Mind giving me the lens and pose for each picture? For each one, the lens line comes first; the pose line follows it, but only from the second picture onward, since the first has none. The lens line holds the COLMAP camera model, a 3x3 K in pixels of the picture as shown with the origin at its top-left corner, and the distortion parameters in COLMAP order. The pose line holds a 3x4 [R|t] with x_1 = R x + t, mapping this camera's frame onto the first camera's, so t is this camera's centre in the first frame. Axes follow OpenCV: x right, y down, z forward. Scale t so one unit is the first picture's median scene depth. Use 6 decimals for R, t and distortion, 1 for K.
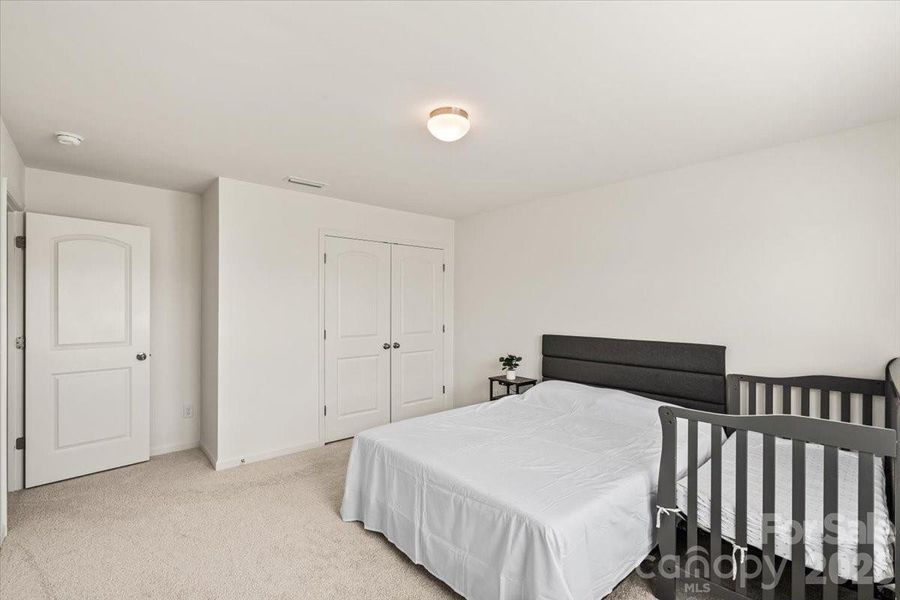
lens RADIAL K [[411.7, 0, 445.6], [0, 411.7, 301.4], [0, 0, 1]] dist [0.000828, 0.000026]
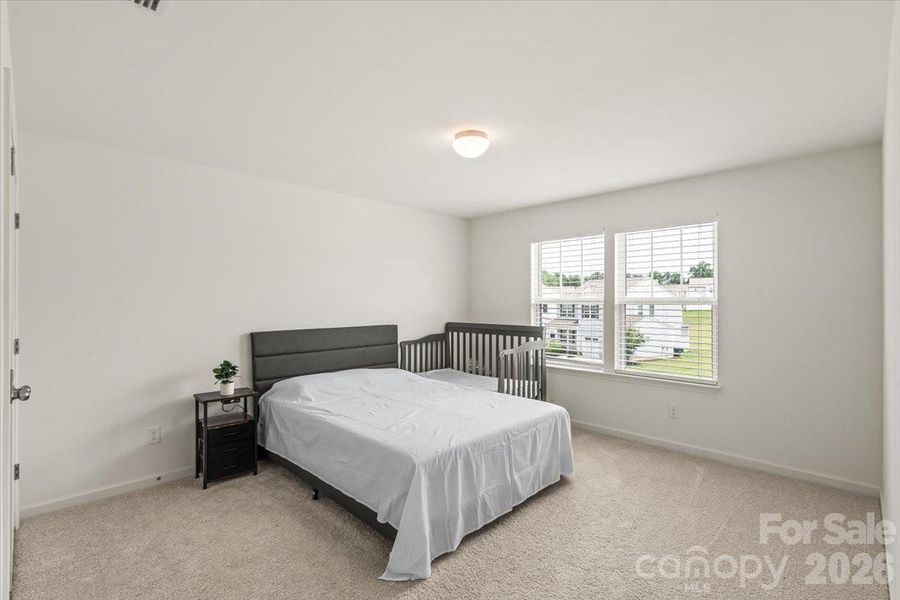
lens RADIAL K [[411.7, 0, 452.3], [0, 411.7, 301.1], [0, 0, 1]] dist [0.000828, 0.000026]
pose [[-0.084913, -0.002407, 0.996385, -0.904716], [-0.010006, 0.999949, 0.001563, 0.013413], [-0.996338, -0.009837, -0.084933, 0.915471]]
